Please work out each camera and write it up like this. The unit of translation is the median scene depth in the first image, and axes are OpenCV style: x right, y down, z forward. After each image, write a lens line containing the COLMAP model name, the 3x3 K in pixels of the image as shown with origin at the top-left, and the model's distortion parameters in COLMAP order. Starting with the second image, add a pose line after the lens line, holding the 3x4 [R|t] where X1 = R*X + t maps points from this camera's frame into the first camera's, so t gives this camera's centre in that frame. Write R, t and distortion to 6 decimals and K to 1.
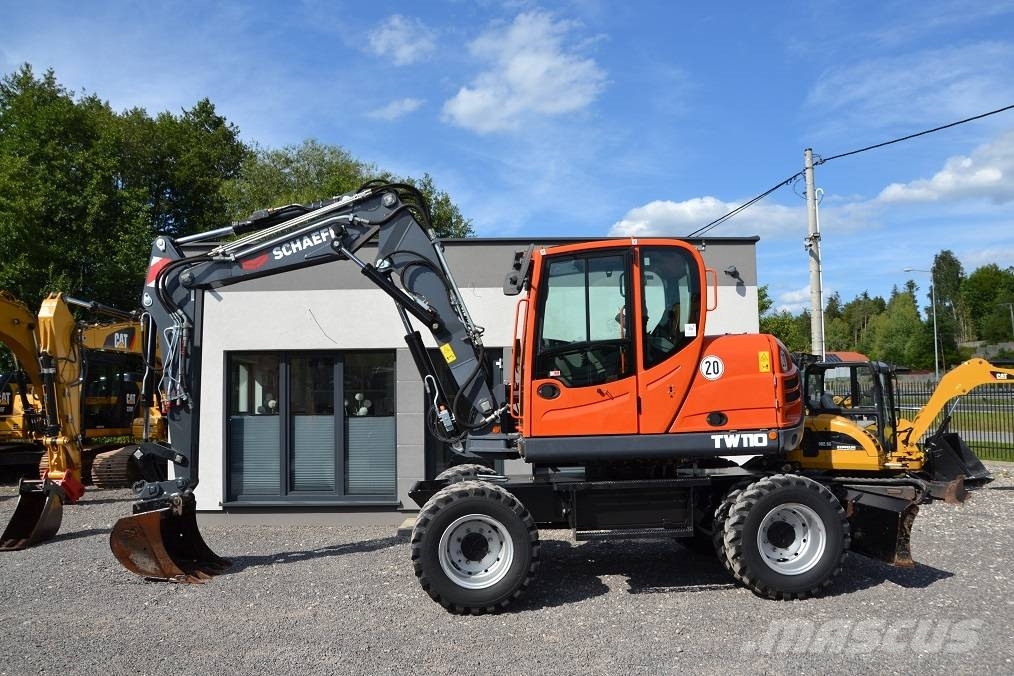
lens RADIAL K [[808.5, 0, 509.5], [0, 808.5, 372.0], [0, 0, 1]] dist [-0.153198, 0.086202]
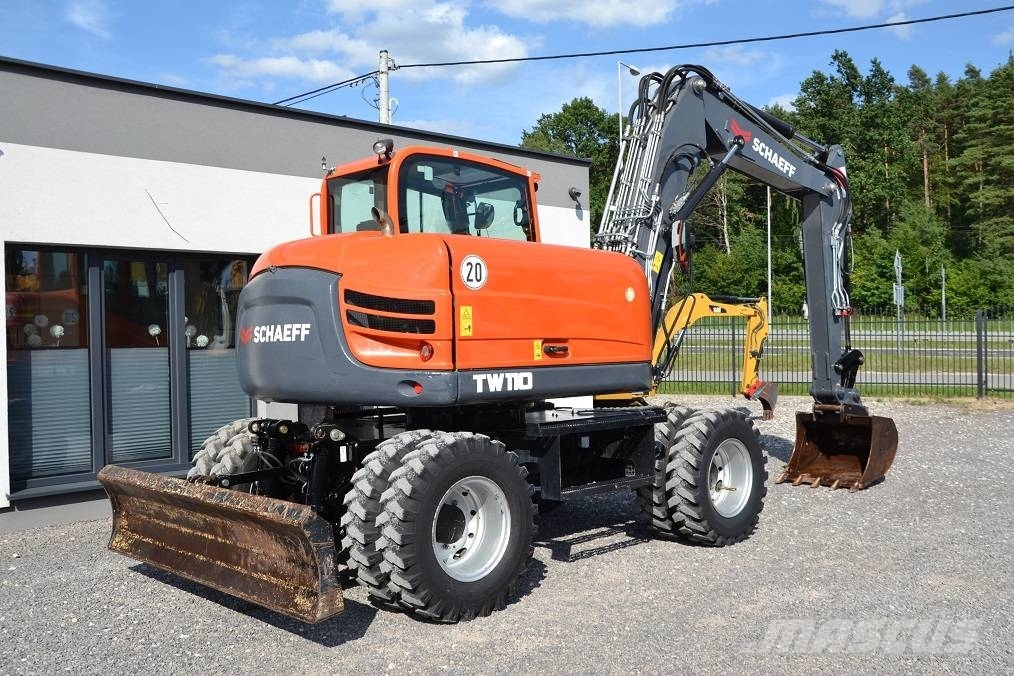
lens RADIAL K [[986.2, 0, 492.2], [0, 986.2, 375.8], [0, 0, 1]] dist [-0.022533, 0.000000]
pose [[0.726418, -0.026961, 0.686724, -0.593767], [-0.021083, 0.997886, 0.061479, 0.021249], [-0.686930, -0.059137, 0.724314, 0.201667]]
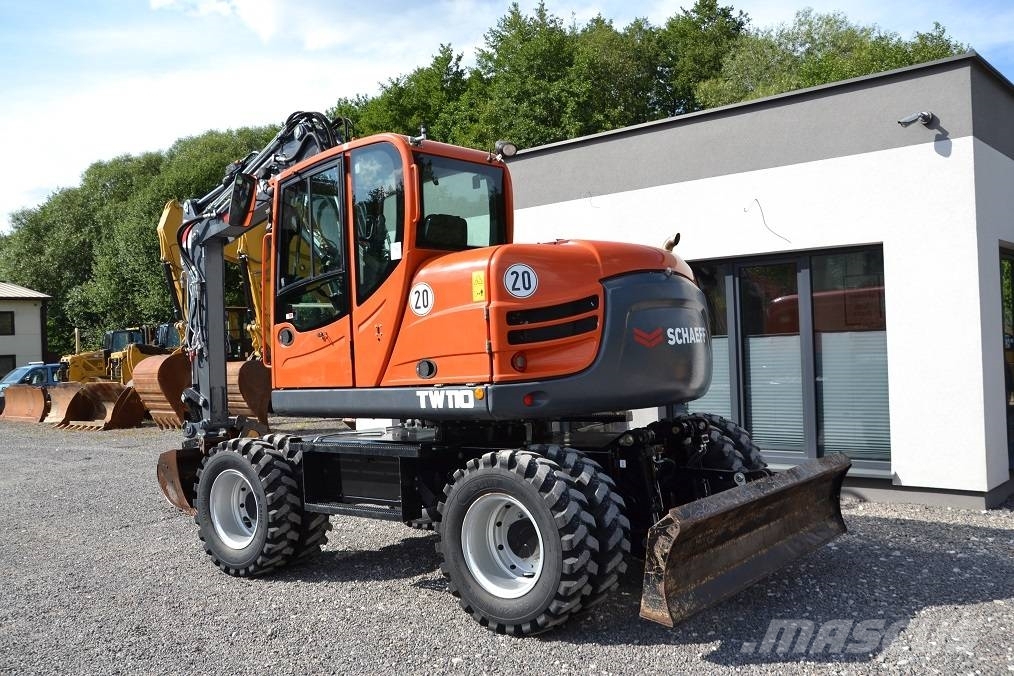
lens RADIAL K [[911.3, 0, 516.8], [0, 911.3, 367.3], [0, 0, 1]] dist [-0.099957, 0.084036]
pose [[0.741238, -0.002079, -0.671239, 0.514913], [0.058621, 0.996375, 0.061649, 0.006256], [0.668677, -0.085045, 0.738673, 0.254972]]
